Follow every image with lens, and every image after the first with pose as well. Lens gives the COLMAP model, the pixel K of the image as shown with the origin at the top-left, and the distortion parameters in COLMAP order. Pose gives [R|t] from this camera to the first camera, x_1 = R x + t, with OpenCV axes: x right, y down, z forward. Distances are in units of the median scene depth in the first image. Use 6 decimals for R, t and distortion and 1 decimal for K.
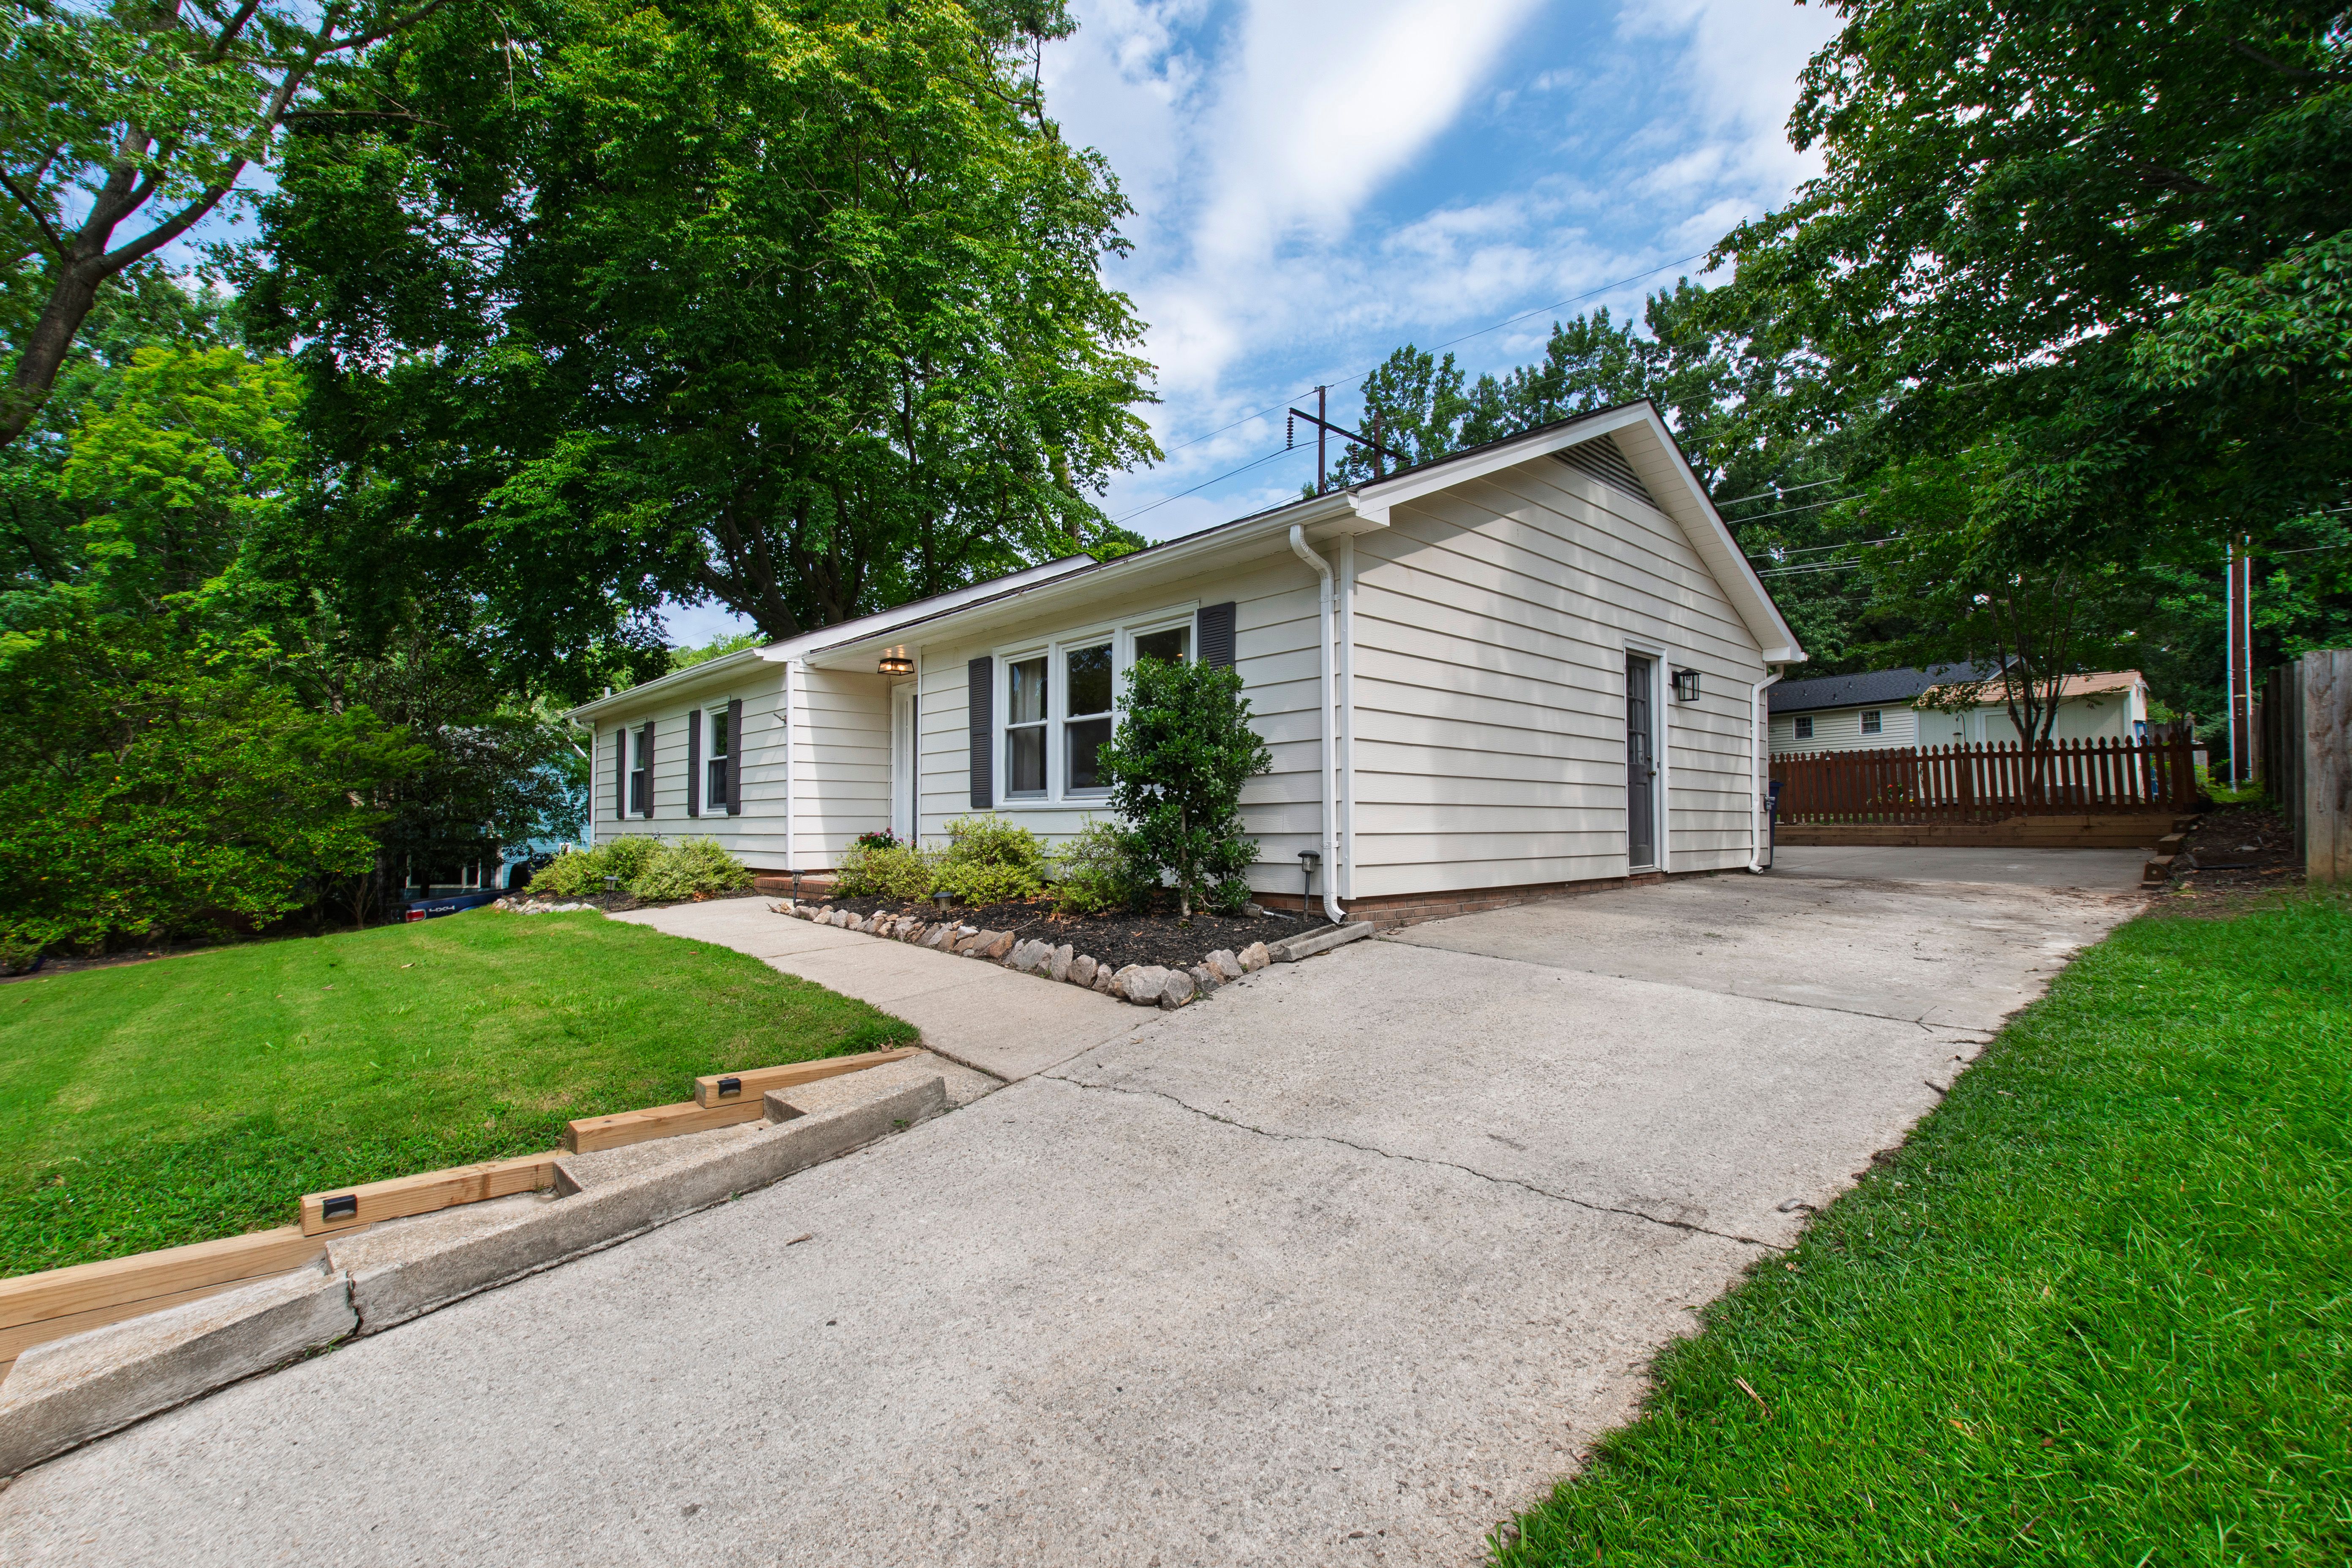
lens RADIAL K [[1062.2, 0, 1185.0], [0, 1062.2, 794.8], [0, 0, 1]] dist [0.001346, 0.000658]
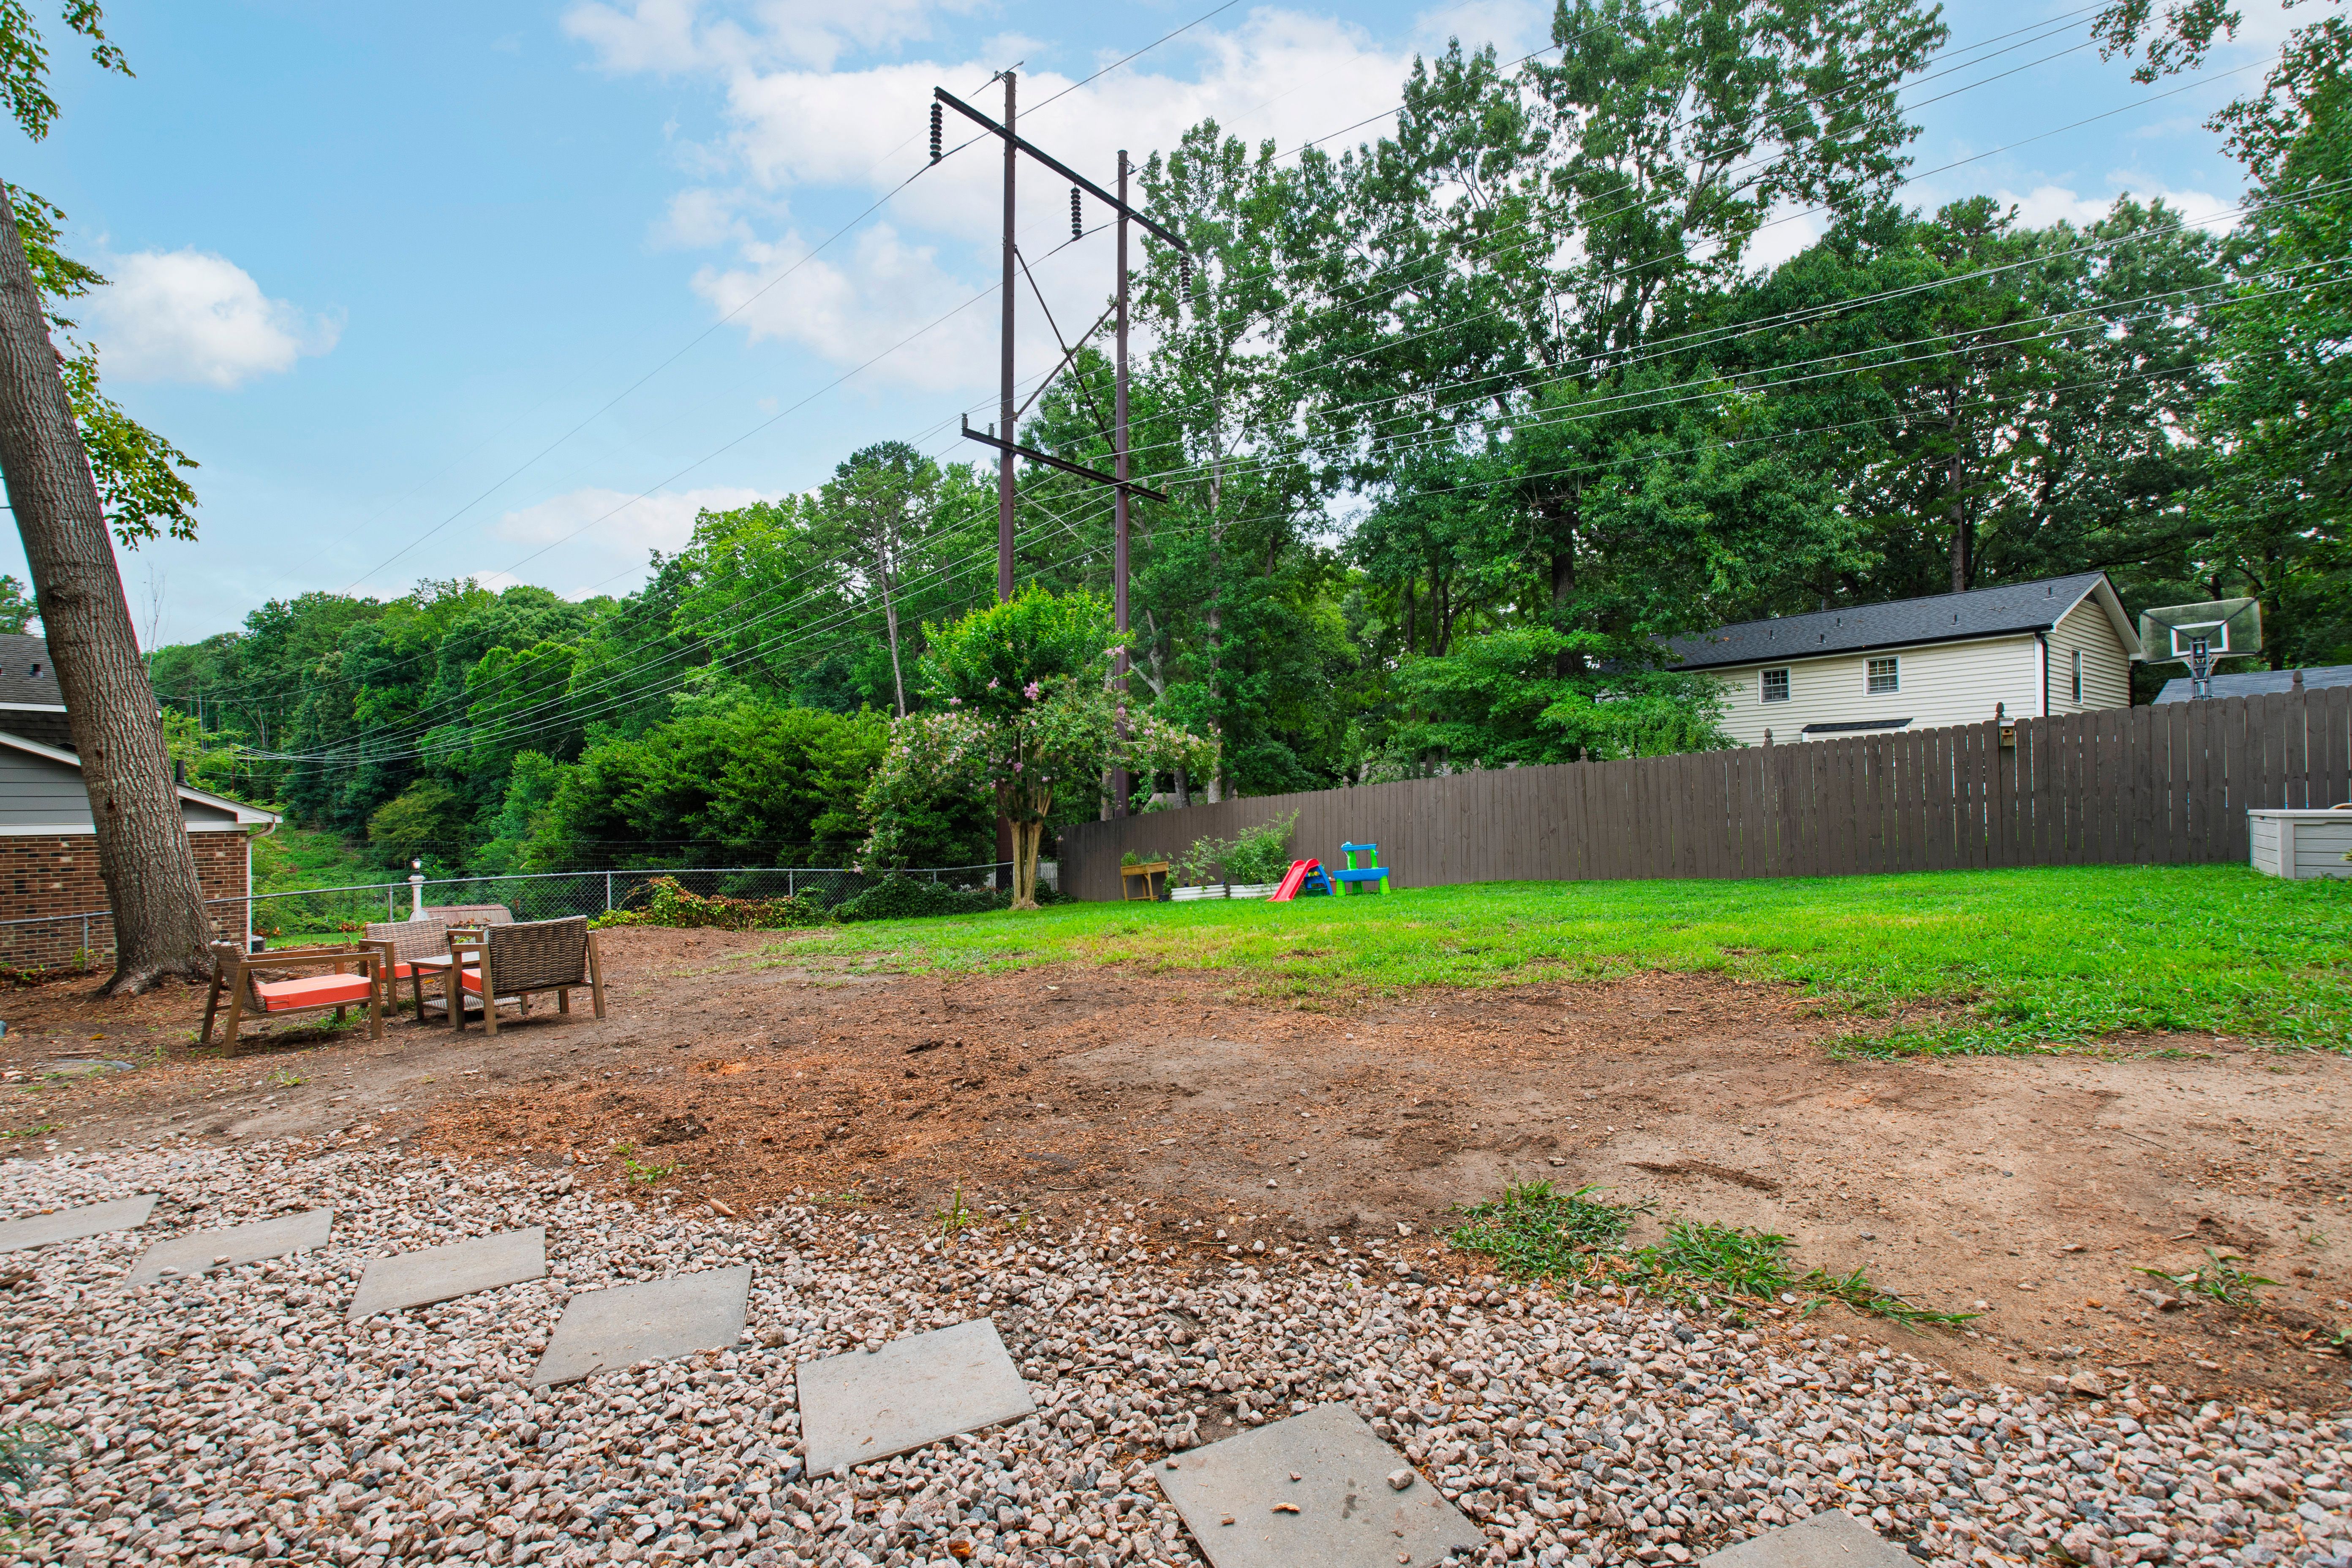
lens RADIAL K [[1041.7, 0, 1175.5], [0, 1041.7, 808.3], [0, 0, 1]] dist [-0.000744, -0.000100]
pose [[0.995084, -0.001398, 0.099028, 0.154786], [-0.002102, 0.999377, 0.035230, -0.009053], [-0.099016, -0.035265, 0.994461, 0.409399]]
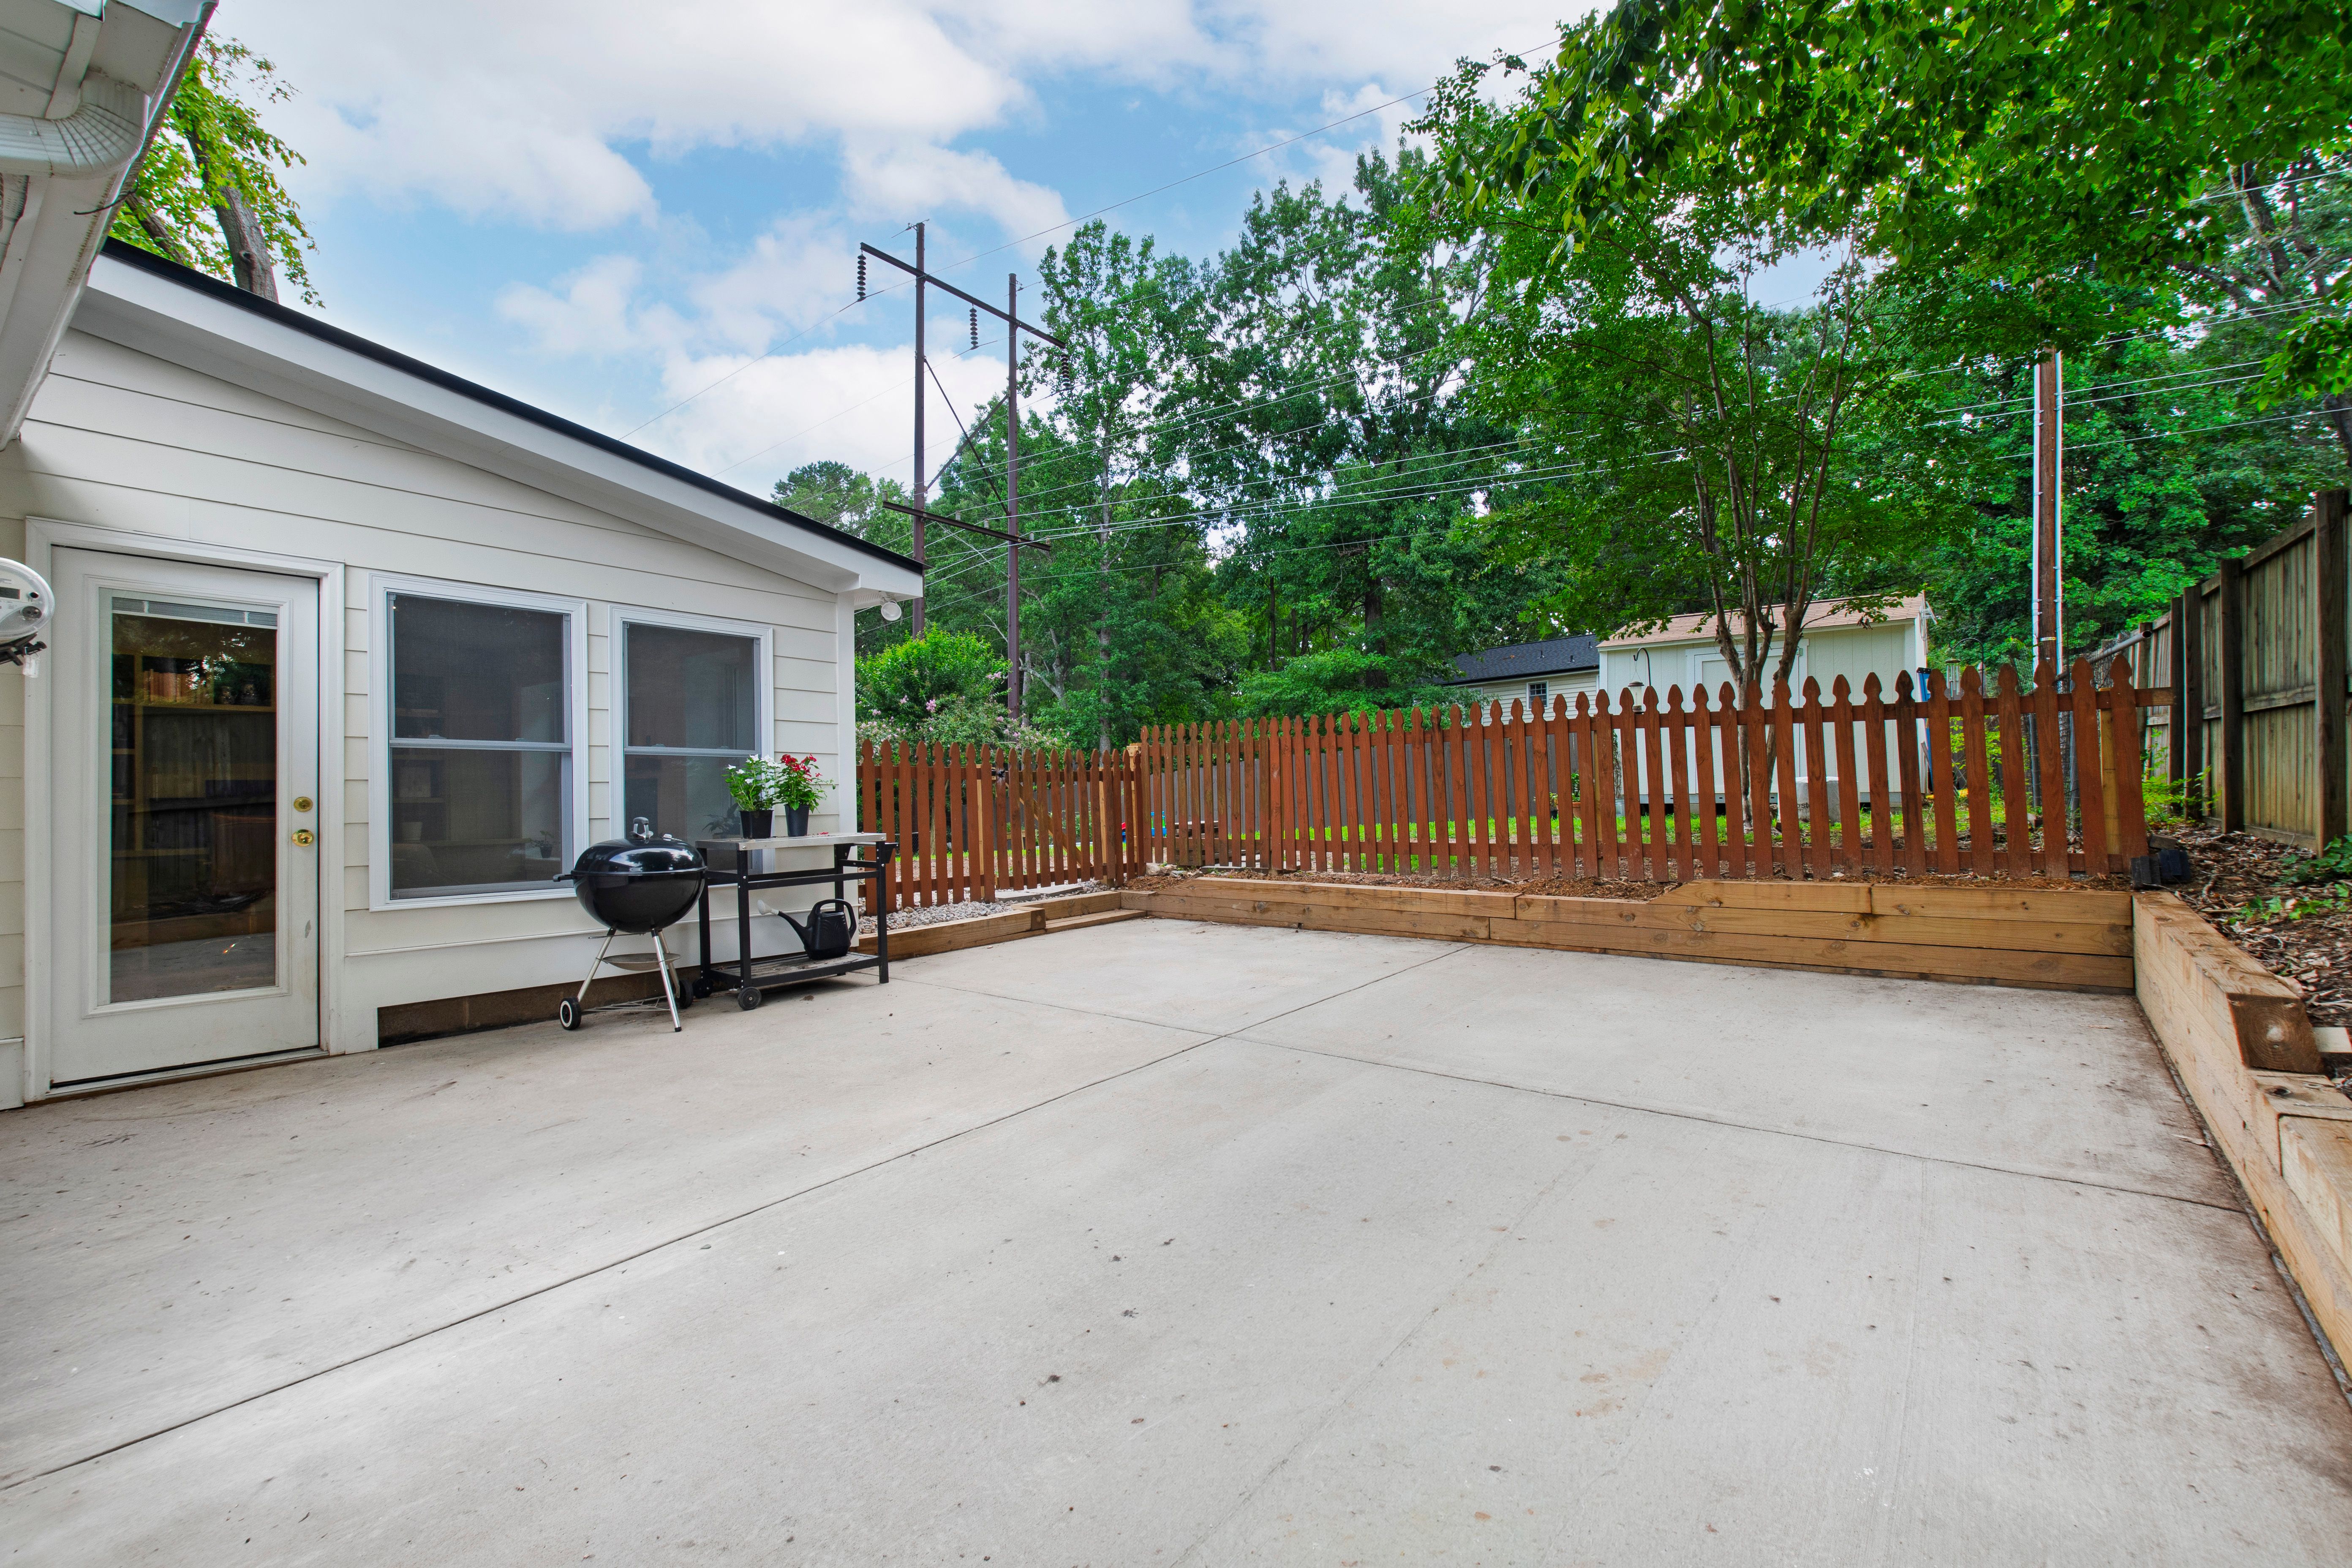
lens RADIAL K [[1062.2, 0, 1185.0], [0, 1062.2, 794.8], [0, 0, 1]] dist [0.001346, 0.000658]
pose [[0.987519, -0.005406, 0.157409, 0.185116], [0.001284, 0.999654, 0.026277, -0.007012], [-0.157496, -0.025746, 0.987184, 0.224230]]
